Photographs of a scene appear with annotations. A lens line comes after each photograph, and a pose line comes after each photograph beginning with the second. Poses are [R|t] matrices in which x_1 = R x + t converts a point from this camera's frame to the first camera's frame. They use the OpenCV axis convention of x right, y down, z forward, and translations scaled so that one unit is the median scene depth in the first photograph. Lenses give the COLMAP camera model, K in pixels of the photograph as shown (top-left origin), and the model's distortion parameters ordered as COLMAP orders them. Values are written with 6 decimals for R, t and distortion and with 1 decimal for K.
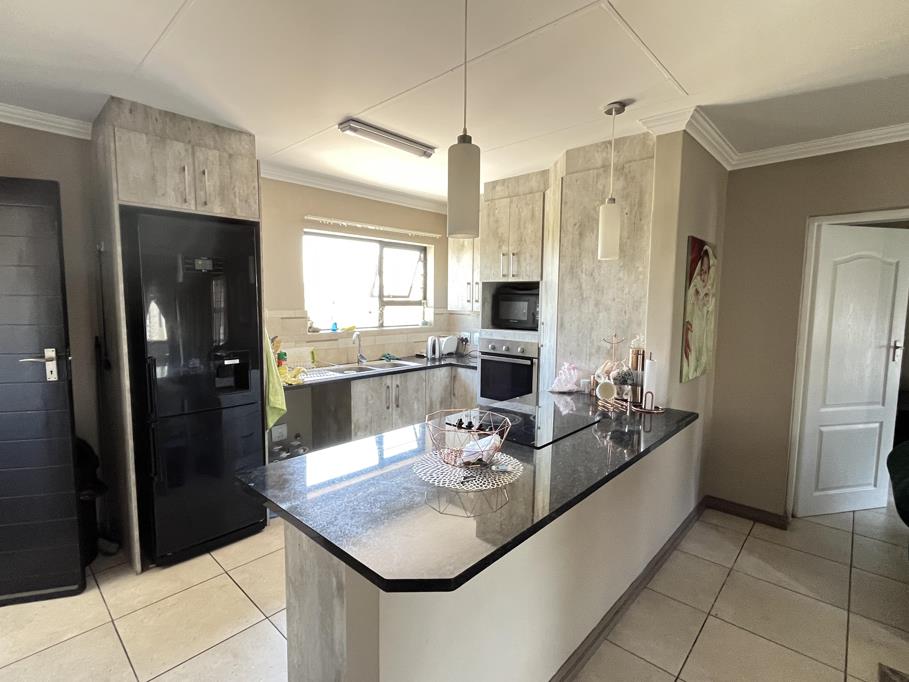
lens RADIAL K [[442.8, 0, 449.8], [0, 442.8, 340.1], [0, 0, 1]] dist [-0.003145, -0.000627]
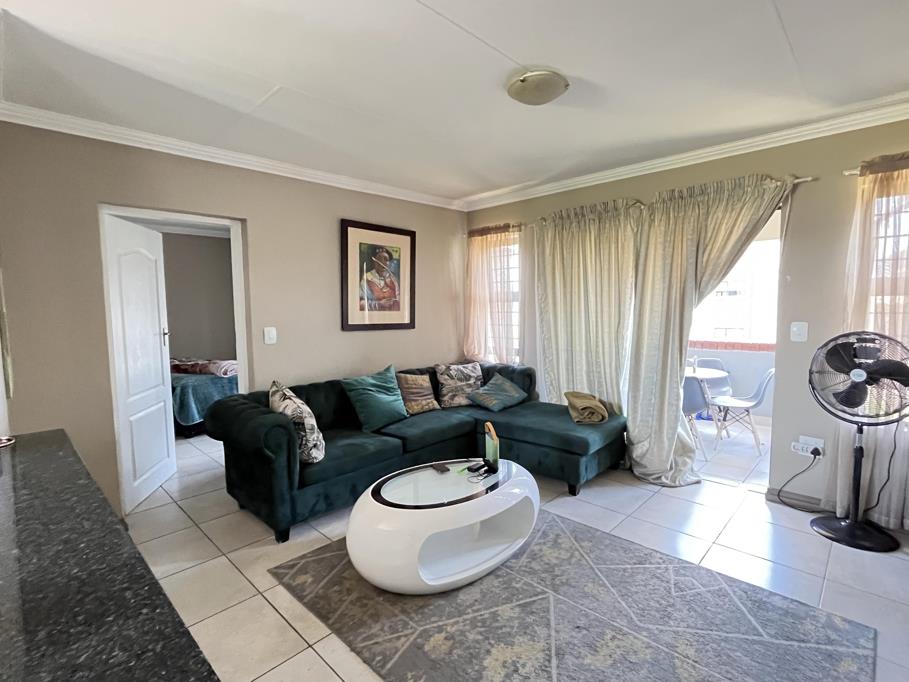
lens RADIAL K [[442.4, 0, 454.5], [0, 442.4, 341.0], [0, 0, 1]] dist [-0.000367, 0.000036]
pose [[0.015489, -0.088441, 0.995961, -0.136981], [0.106243, 0.990587, 0.086311, 0.015388], [-0.994220, 0.104477, 0.024739, 0.215053]]
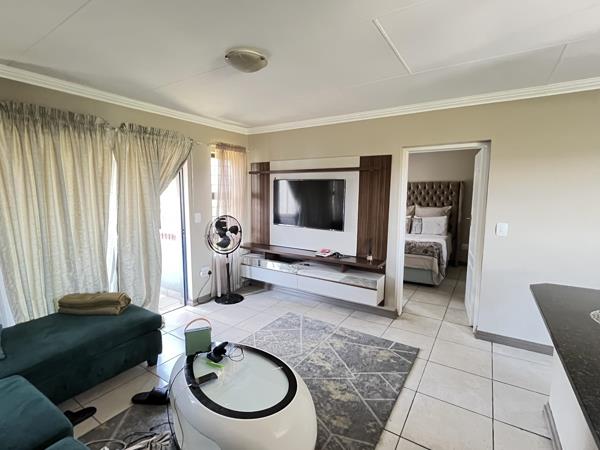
lens RADIAL K [[292.3, 0, 296.9], [0, 292.3, 224.4], [0, 0, 1]] dist [-0.003145, -0.000627]
pose [[-0.985530, 0.008850, -0.169268, 0.587493], [-0.025754, 0.979223, 0.201145, -0.078660], [0.167531, 0.202594, -0.964826, 0.783422]]
